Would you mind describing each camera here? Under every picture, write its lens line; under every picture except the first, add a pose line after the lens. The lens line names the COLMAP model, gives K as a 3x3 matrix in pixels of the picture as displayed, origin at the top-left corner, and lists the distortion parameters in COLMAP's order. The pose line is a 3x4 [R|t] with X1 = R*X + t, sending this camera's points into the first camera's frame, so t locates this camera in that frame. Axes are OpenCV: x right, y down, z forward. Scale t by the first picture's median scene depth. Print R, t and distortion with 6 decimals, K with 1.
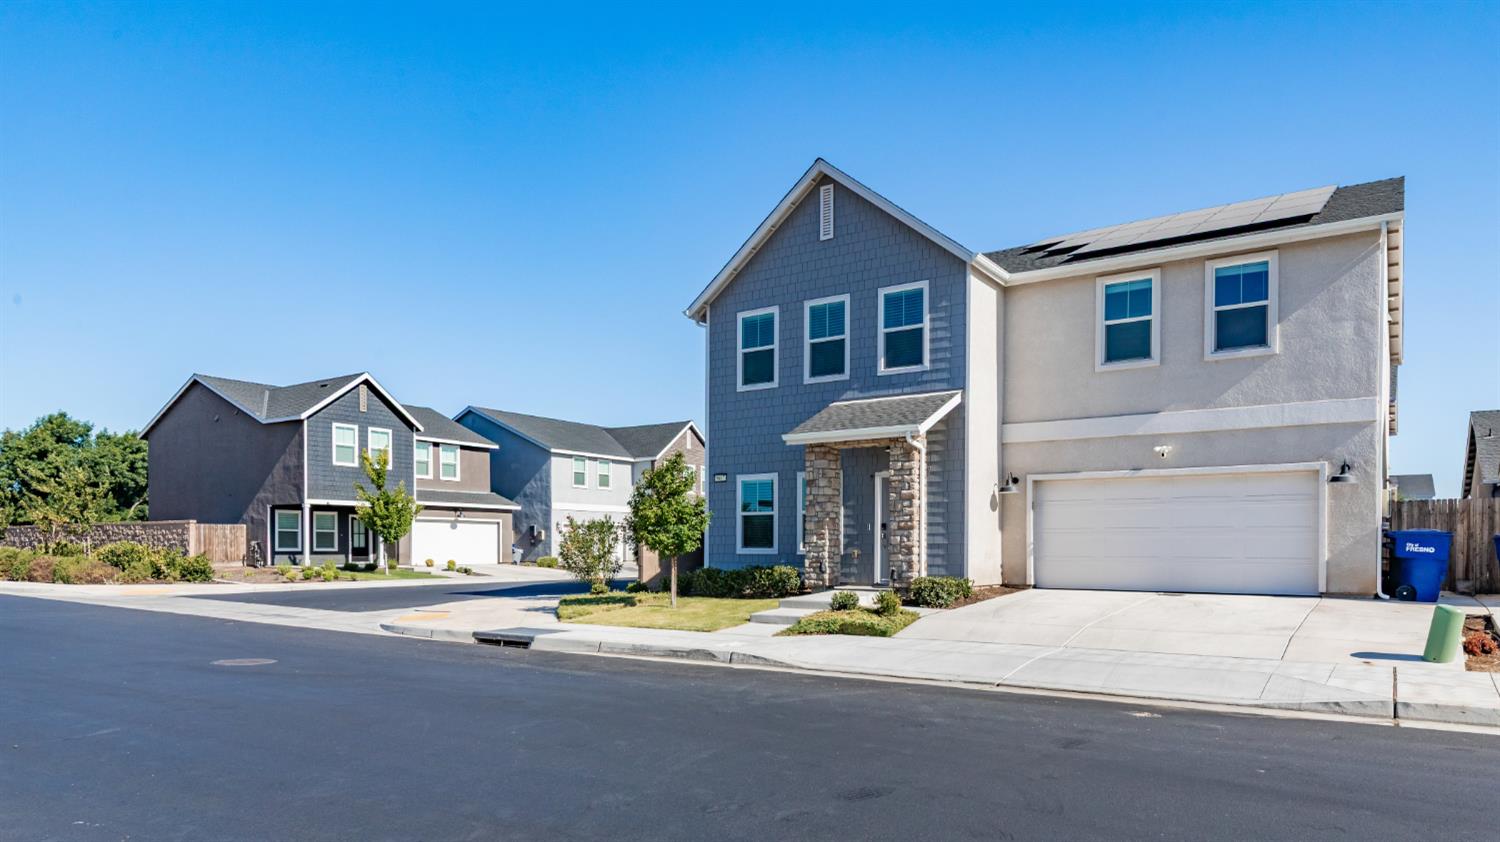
lens RADIAL K [[962.7, 0, 752.3], [0, 962.7, 558.1], [0, 0, 1]] dist [0.001815, -0.001391]
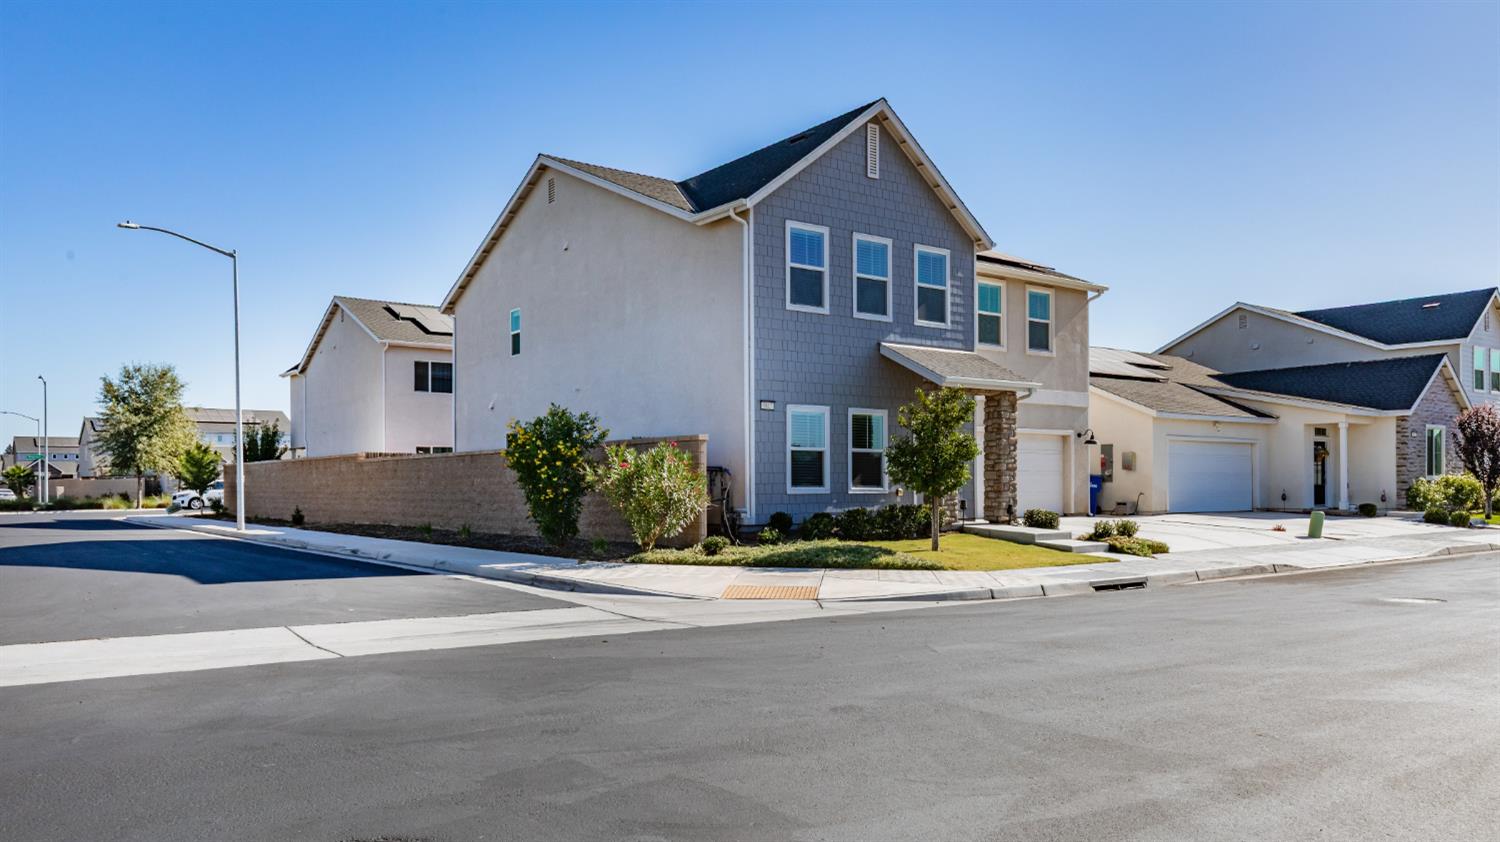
lens RADIAL K [[1153.9, 0, 752.8], [0, 1153.9, 490.8], [0, 0, 1]] dist [-0.004227, -0.000297]
pose [[0.286217, -0.005908, 0.958147, -1.196452], [0.014602, 0.999892, 0.001803, -0.010947], [-0.958053, 0.013474, 0.286273, 0.843732]]
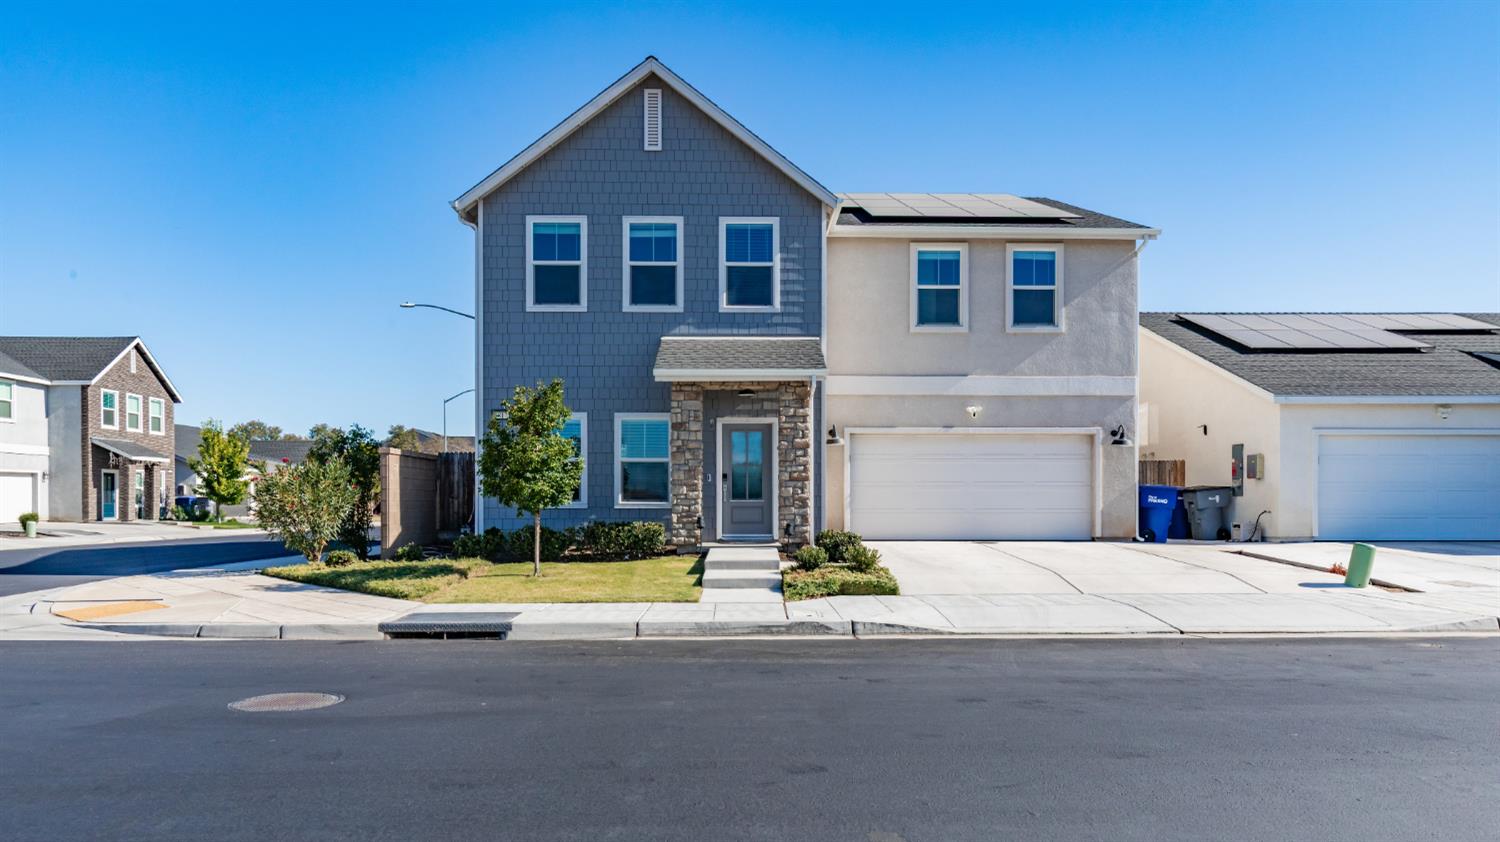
lens RADIAL K [[979.7, 0, 746.1], [0, 979.7, 509.6], [0, 0, 1]] dist [0.004078, 0.000425]
pose [[0.806359, -0.006173, 0.591394, -0.417654], [0.008229, 0.999966, -0.000782, -0.001037], [-0.591369, 0.005497, 0.806383, 0.246166]]
